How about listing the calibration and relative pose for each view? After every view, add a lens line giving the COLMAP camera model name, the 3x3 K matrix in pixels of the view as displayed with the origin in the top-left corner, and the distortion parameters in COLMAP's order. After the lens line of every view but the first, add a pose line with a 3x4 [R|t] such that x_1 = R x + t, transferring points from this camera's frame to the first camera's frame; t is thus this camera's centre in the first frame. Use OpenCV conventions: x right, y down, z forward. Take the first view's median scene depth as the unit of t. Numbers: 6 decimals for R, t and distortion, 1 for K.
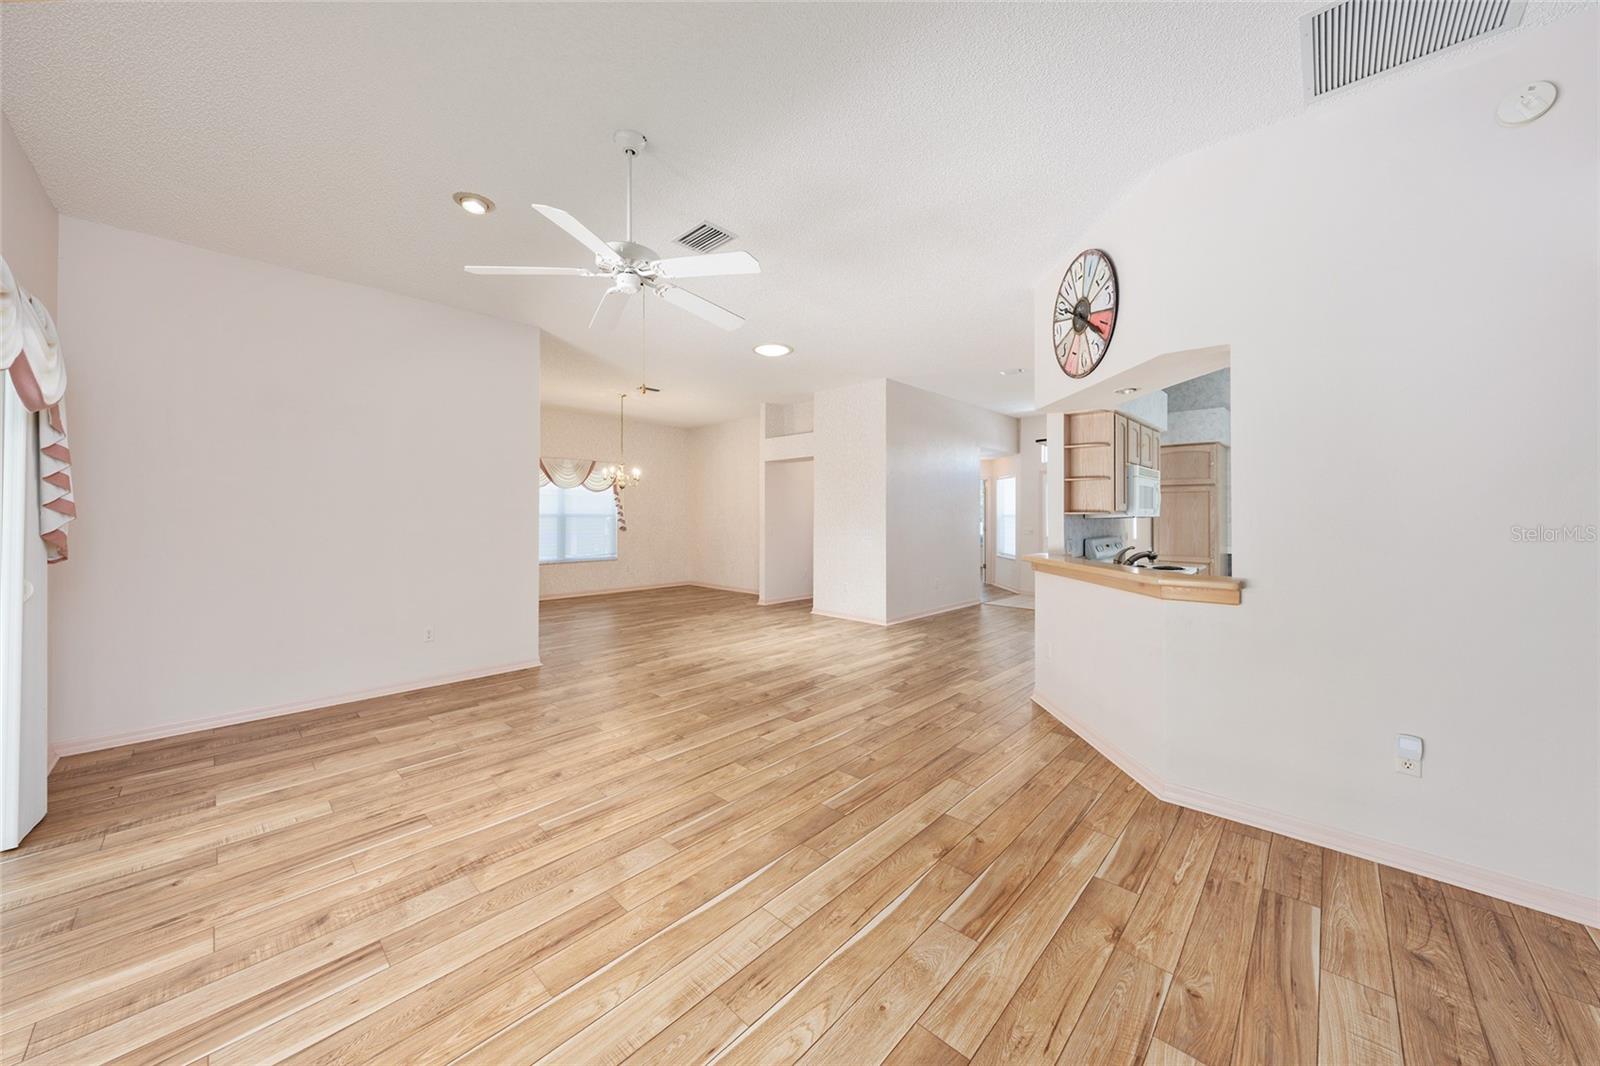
lens RADIAL K [[554.5, 0, 813.8], [0, 554.5, 516.6], [0, 0, 1]] dist [-0.002602, -0.000286]
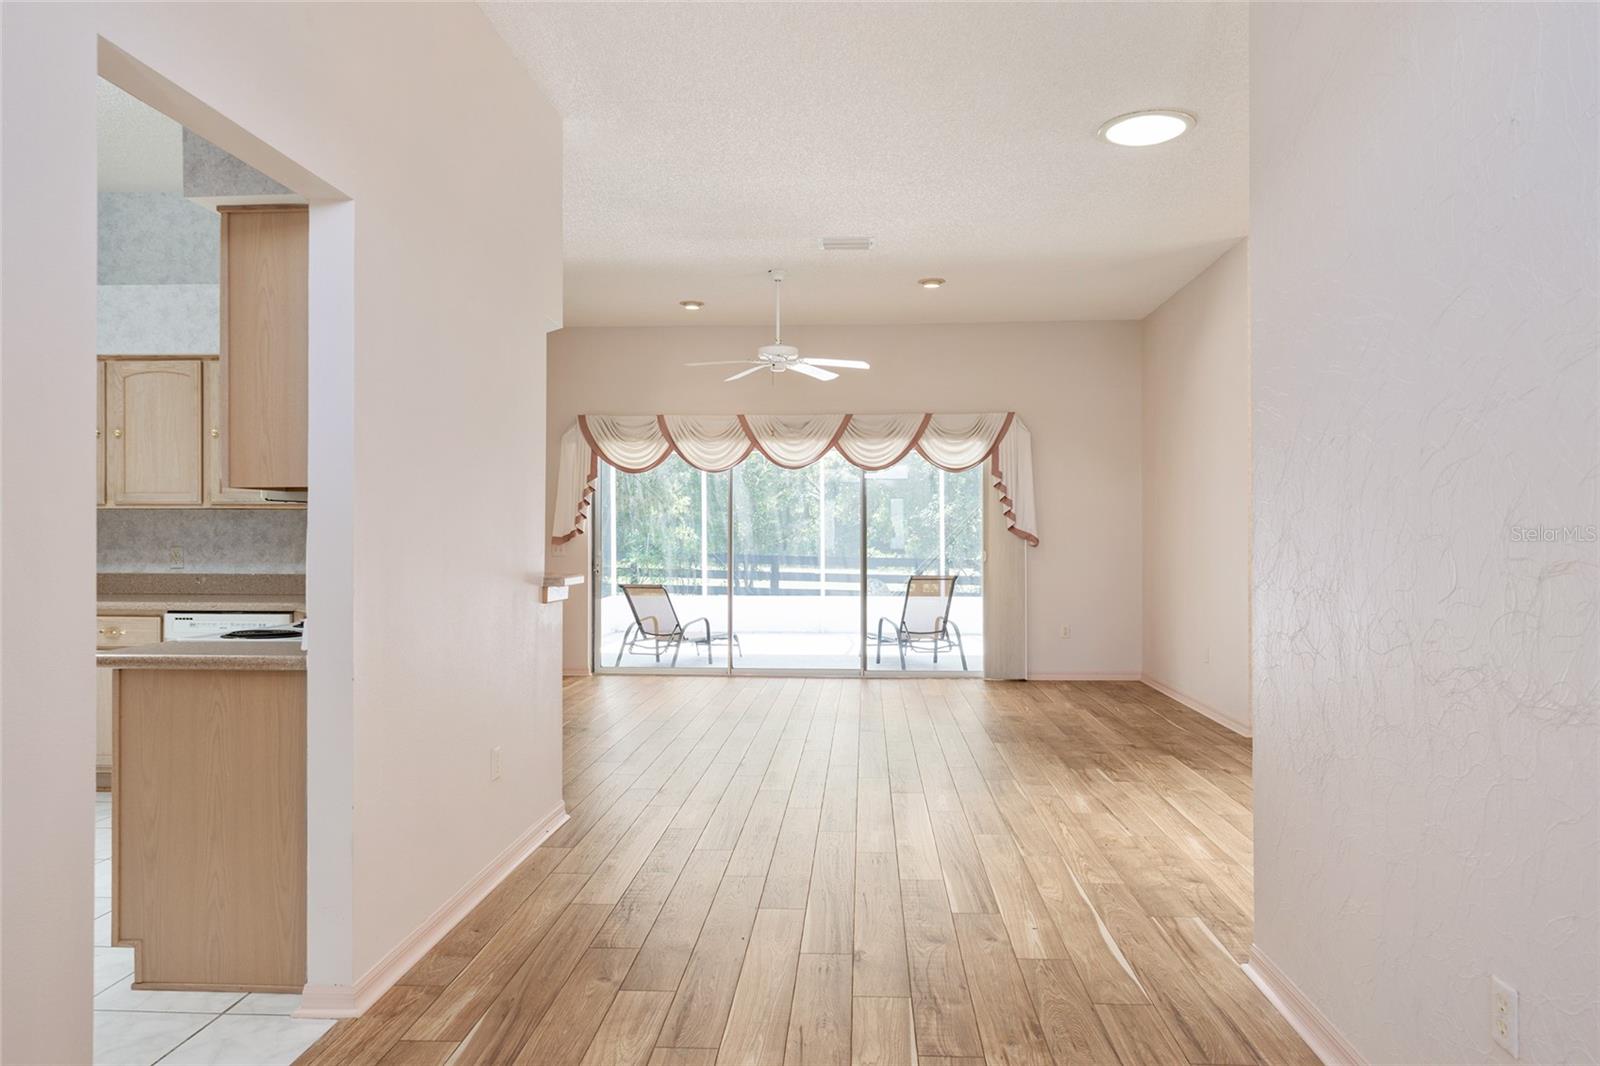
lens RADIAL K [[1087.5, 0, 800.4], [0, 1087.5, 532.1], [0, 0, 1]] dist [0.001974, -0.002454]
pose [[-0.772451, -0.001977, -0.635072, 1.134959], [-0.002448, 0.999997, -0.000137, 0.032172], [0.635070, 0.001449, -0.772453, 2.486129]]
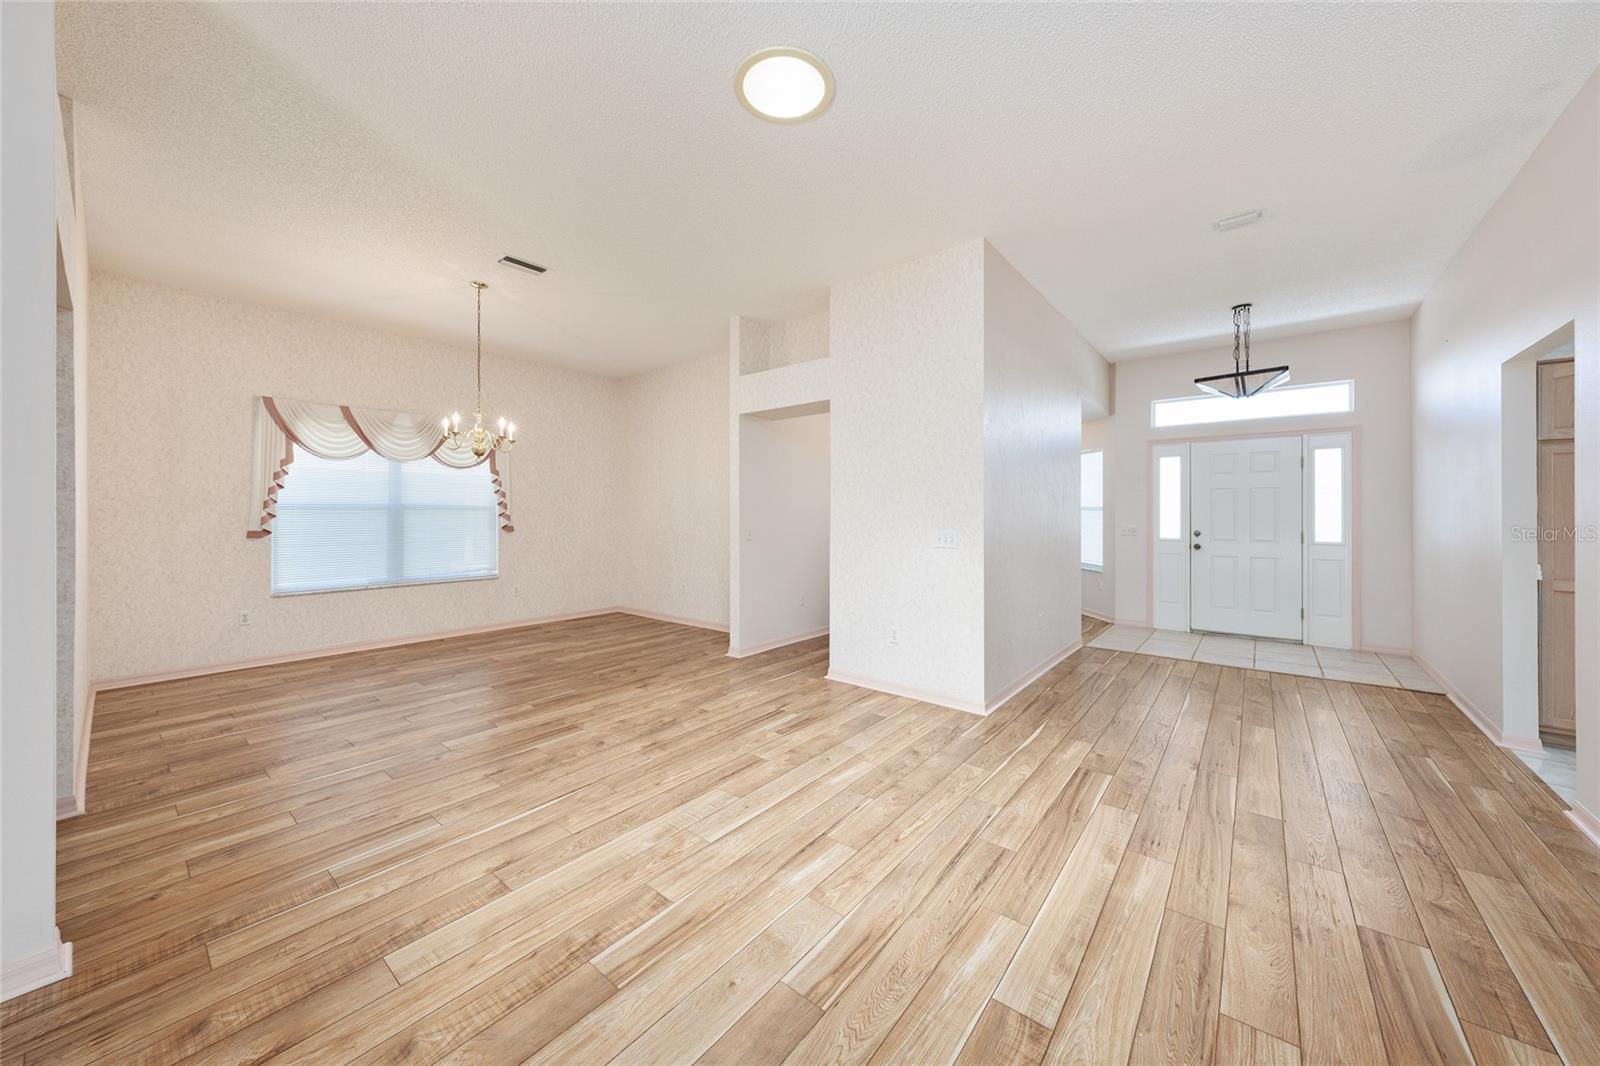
lens RADIAL K [[563.0, 0, 803.9], [0, 563.0, 516.5], [0, 0, 1]] dist [-0.001123, -0.000259]
pose [[0.997690, -0.002061, 0.067901, -0.149869], [0.001837, 0.999993, 0.003355, 0.018423], [-0.067908, -0.003223, 0.997686, 0.983188]]
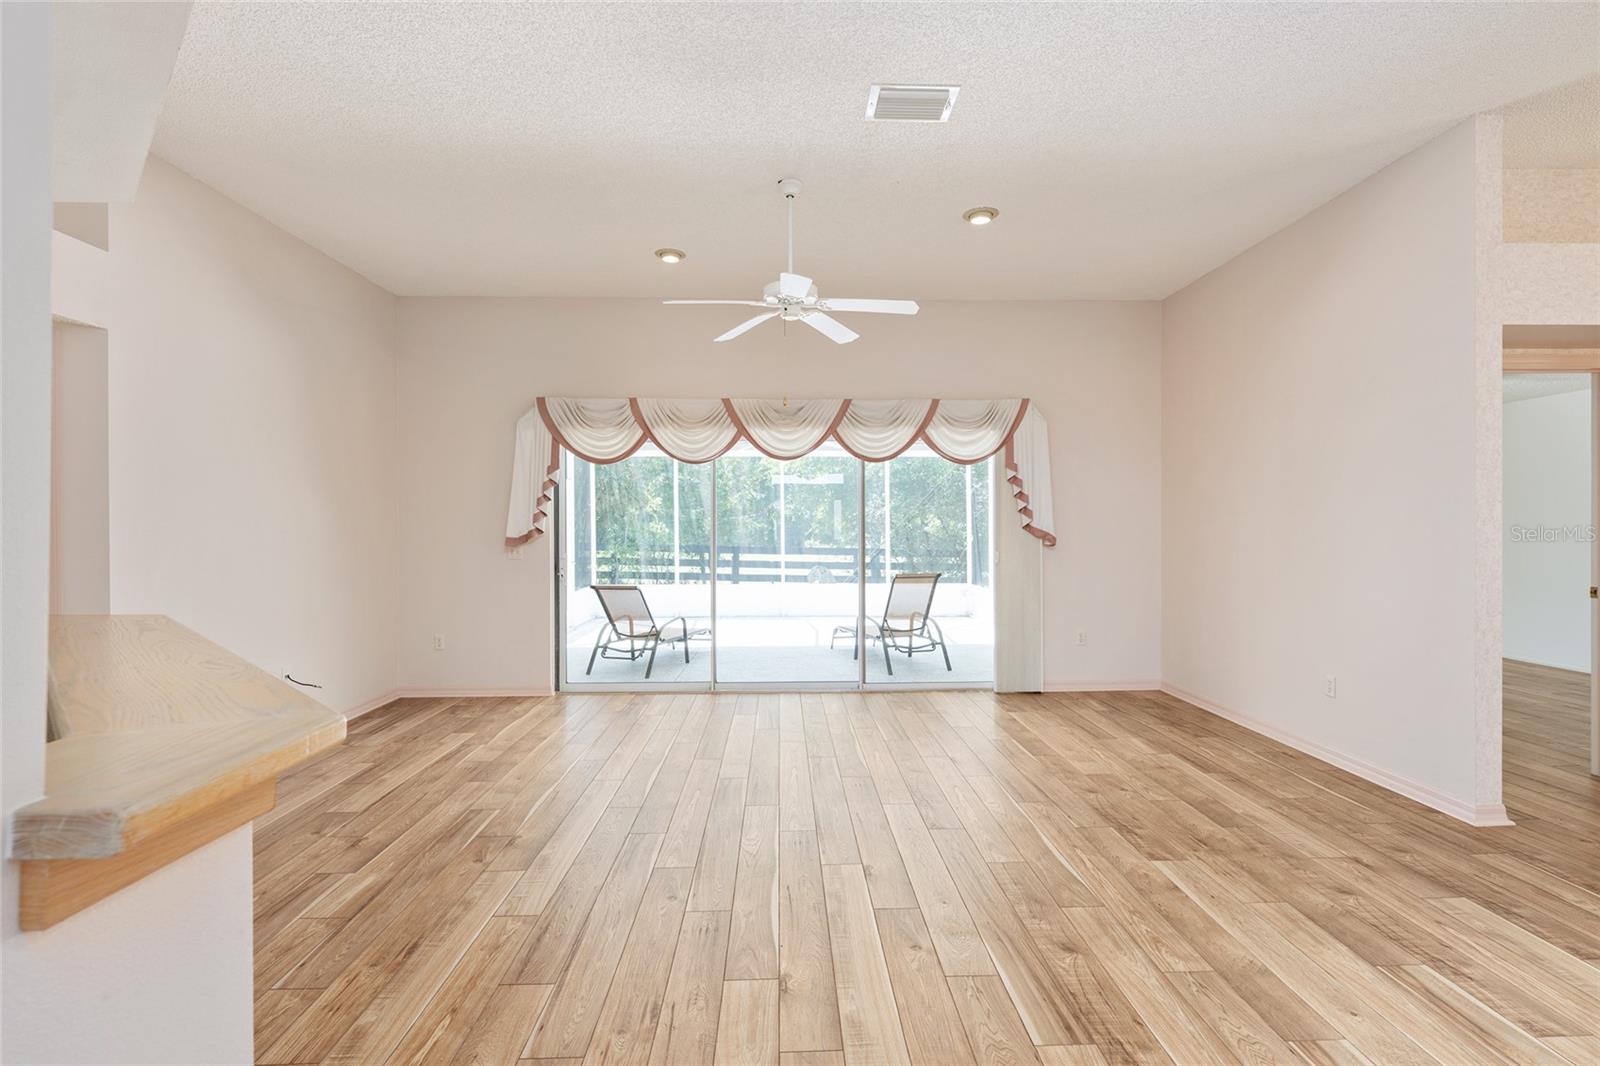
lens RADIAL K [[731.0, 0, 803.3], [0, 731.0, 527.2], [0, 0, 1]] dist [0.000201, -0.000408]
pose [[-0.710087, 0.003647, -0.704104, 0.529308], [0.000504, 0.999989, 0.004672, 0.014911], [0.704114, 0.002963, -0.710081, 1.542097]]
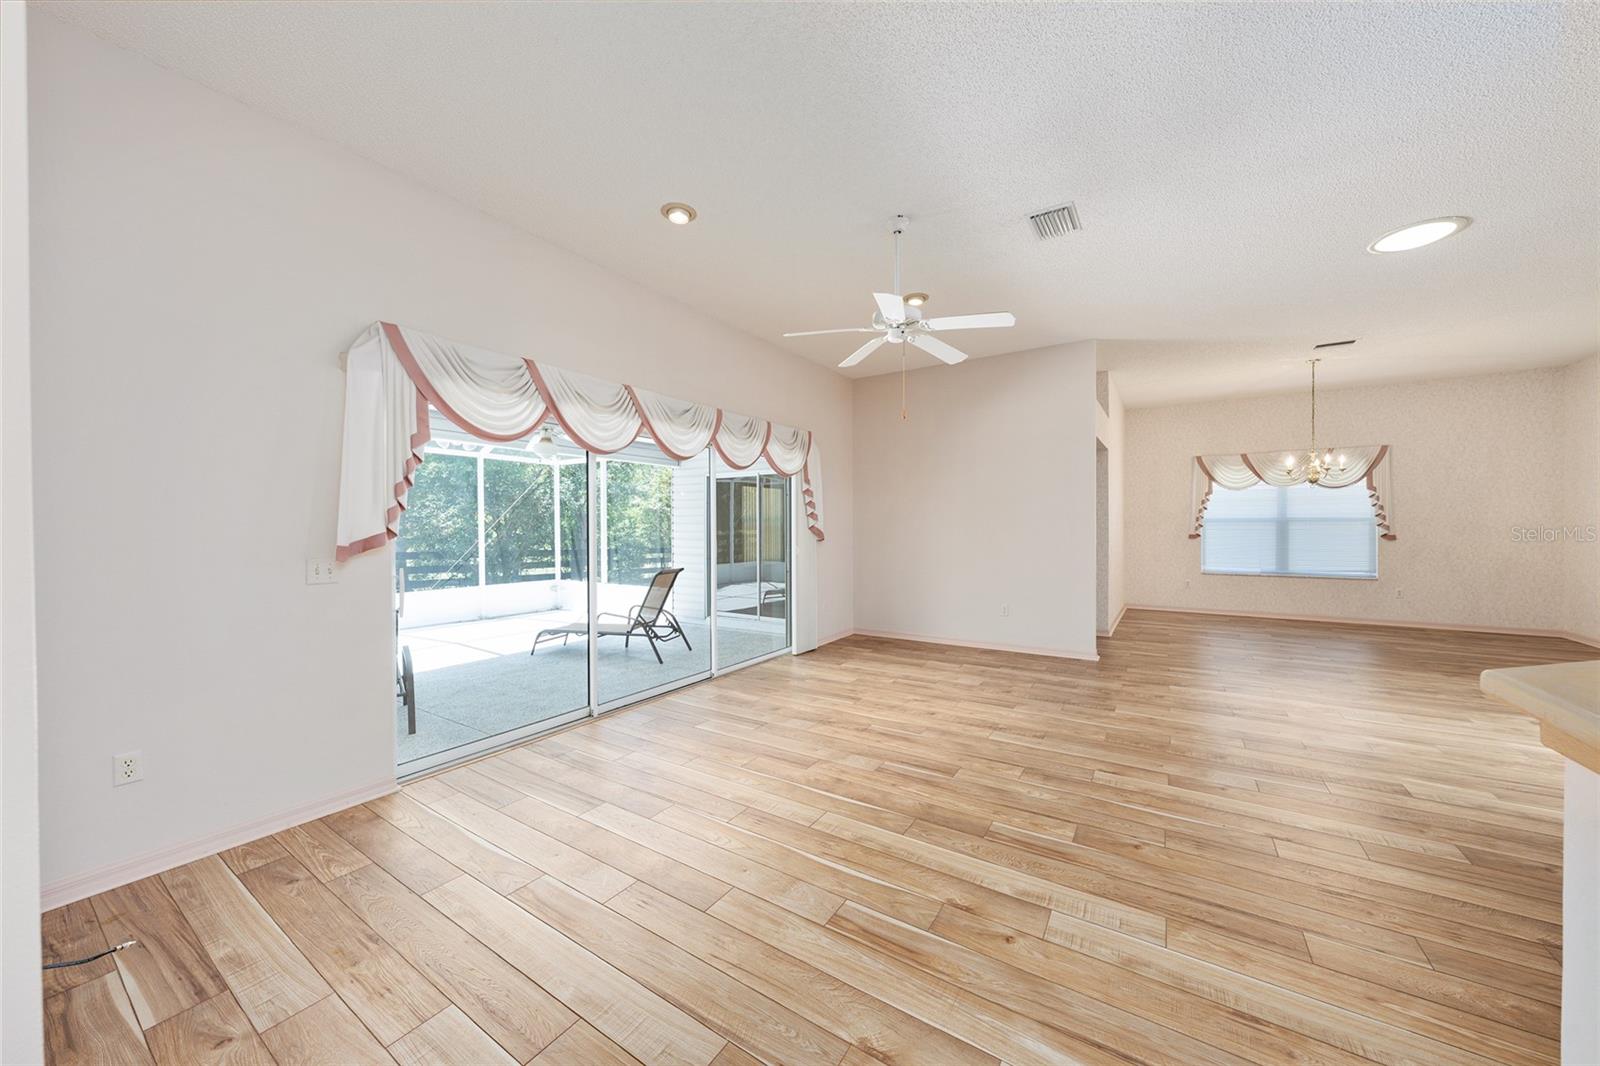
lens RADIAL K [[563.0, 0, 810.3], [0, 563.0, 527.5], [0, 0, 1]] dist [-0.001123, -0.000259]
pose [[0.177620, 0.001567, -0.984098, 0.683072], [0.001359, 0.999997, 0.001838, 0.019749], [0.984098, -0.001664, 0.177618, 0.413162]]
